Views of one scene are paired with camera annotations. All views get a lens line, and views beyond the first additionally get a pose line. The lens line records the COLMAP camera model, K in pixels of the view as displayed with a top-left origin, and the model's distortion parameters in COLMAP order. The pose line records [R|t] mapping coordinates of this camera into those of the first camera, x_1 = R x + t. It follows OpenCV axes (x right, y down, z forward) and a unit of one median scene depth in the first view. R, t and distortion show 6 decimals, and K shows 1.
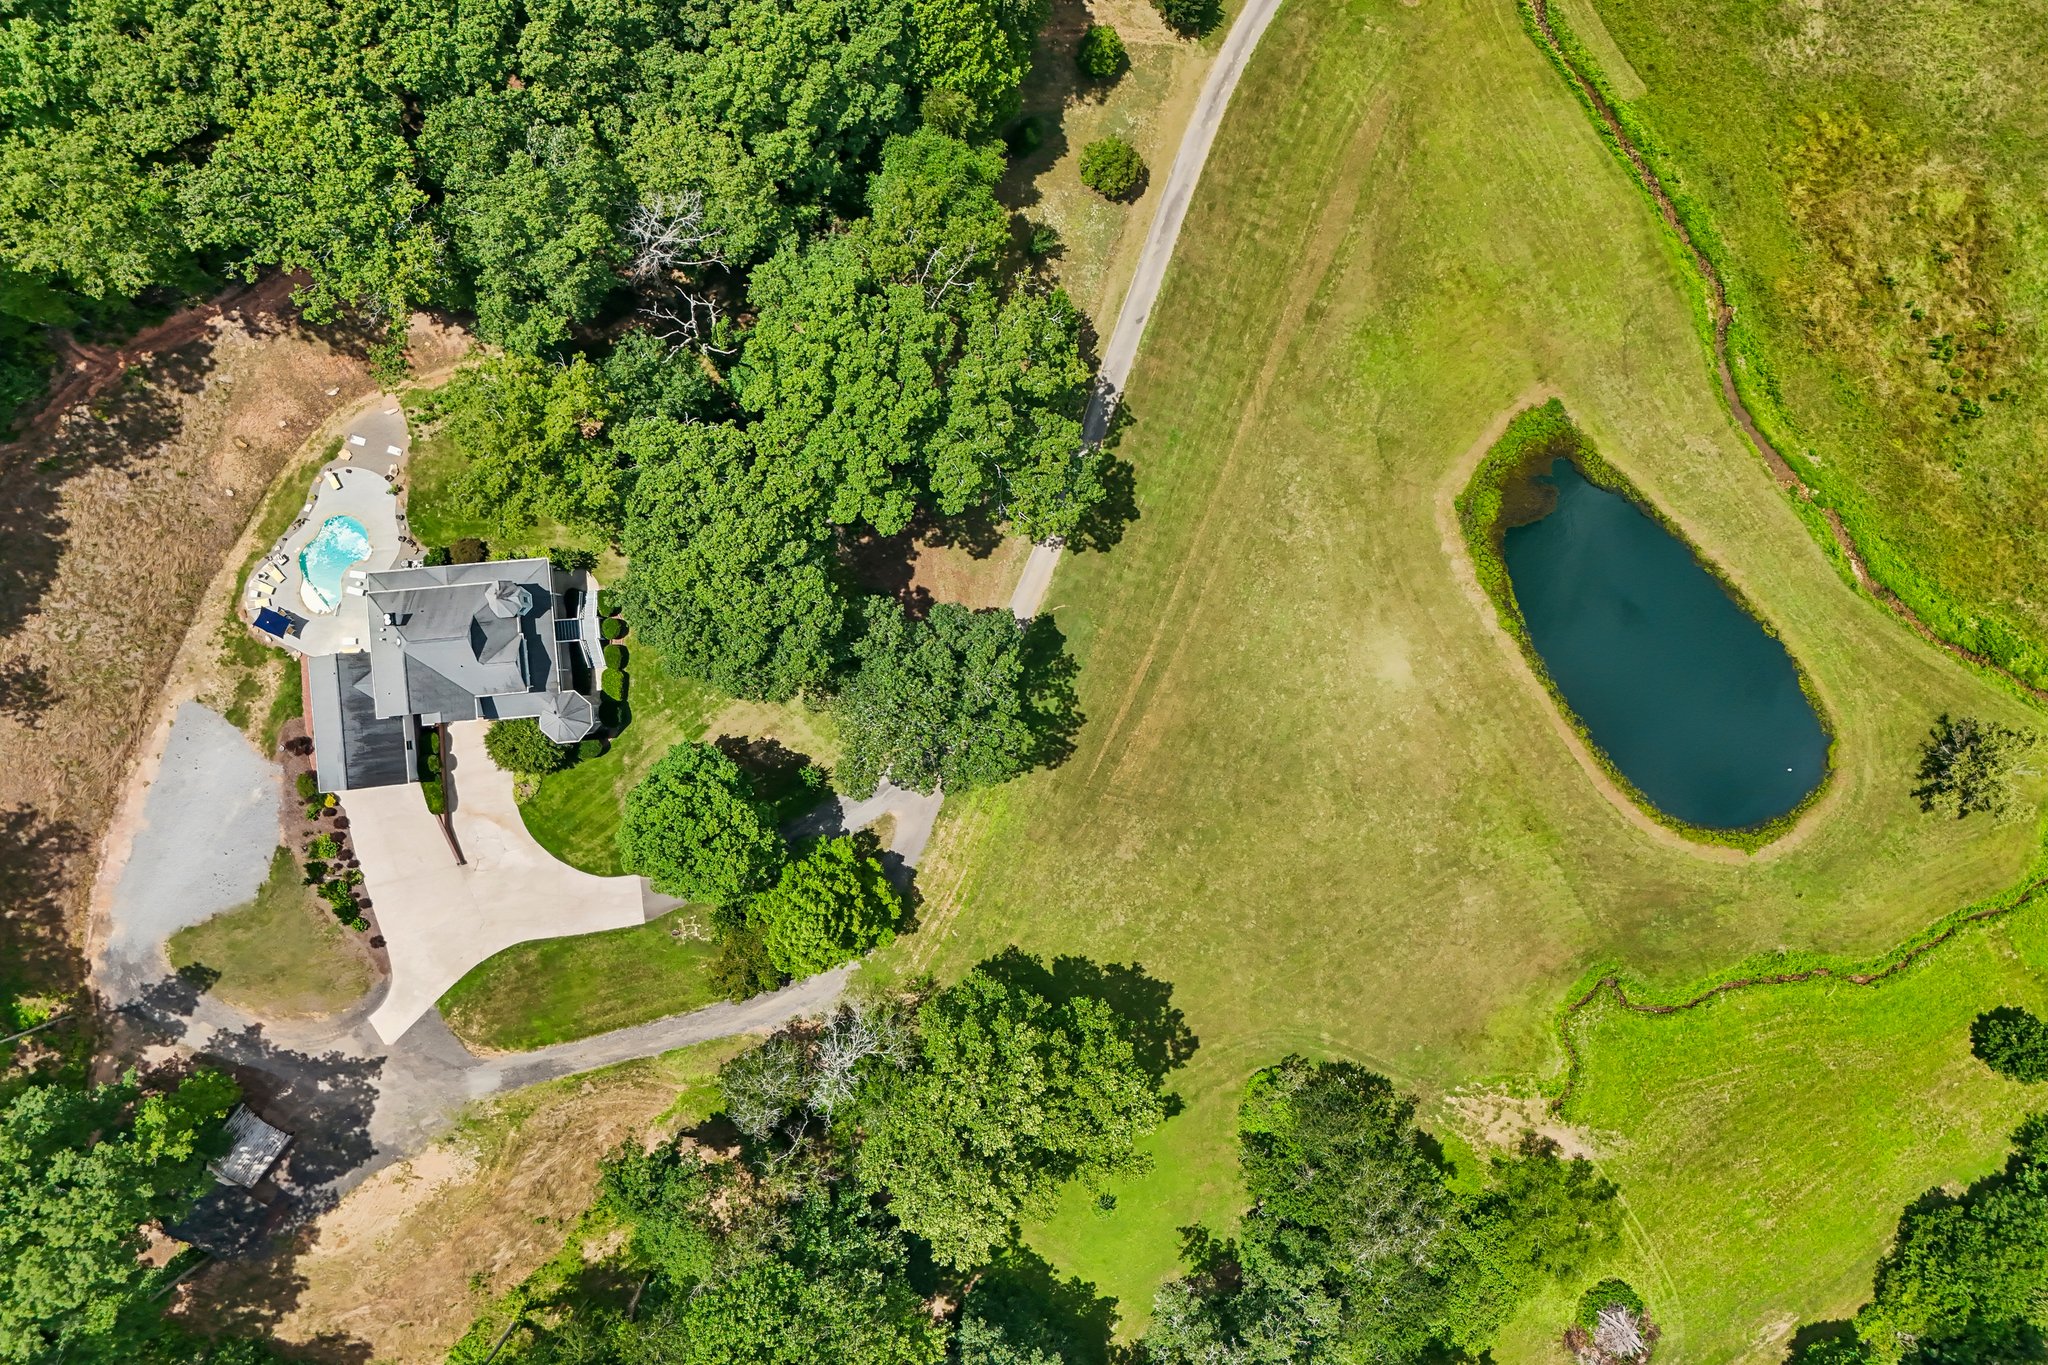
lens RADIAL K [[1577.5, 0, 1038.8], [0, 1577.5, 621.2], [0, 0, 1]] dist [0.104018, -0.138558]
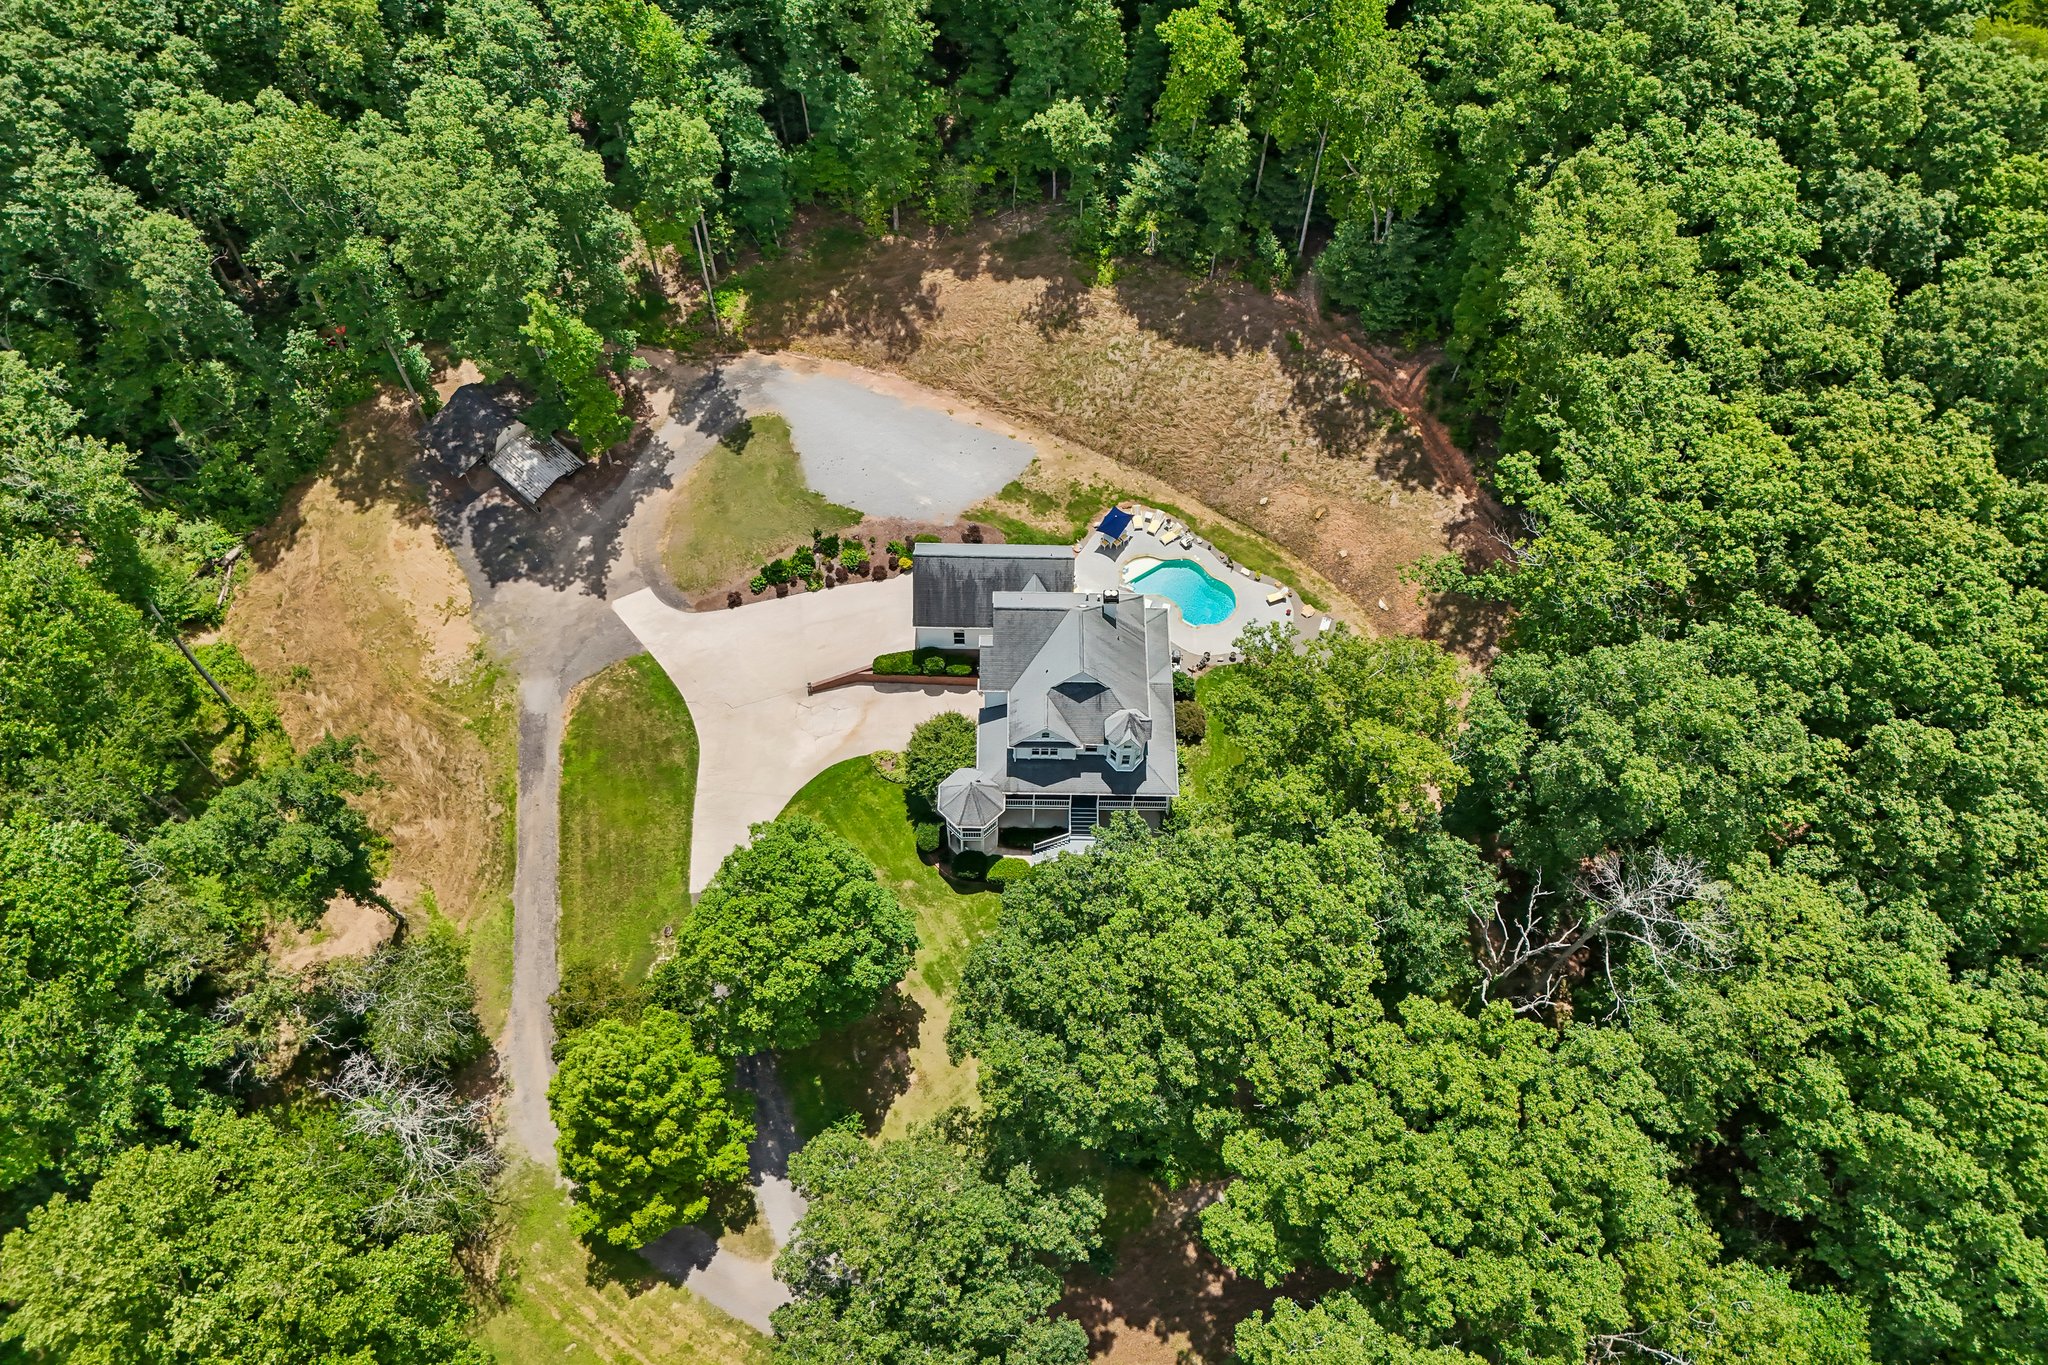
lens RADIAL K [[1577.5, 0, 1038.8], [0, 1577.5, 621.2], [0, 0, 1]] dist [0.104018, -0.138558]
pose [[-0.085444, 0.820214, -0.565639, 0.060359], [-0.996244, -0.062341, 0.060092, -0.012666], [0.014026, 0.568649, 0.822460, 0.317409]]
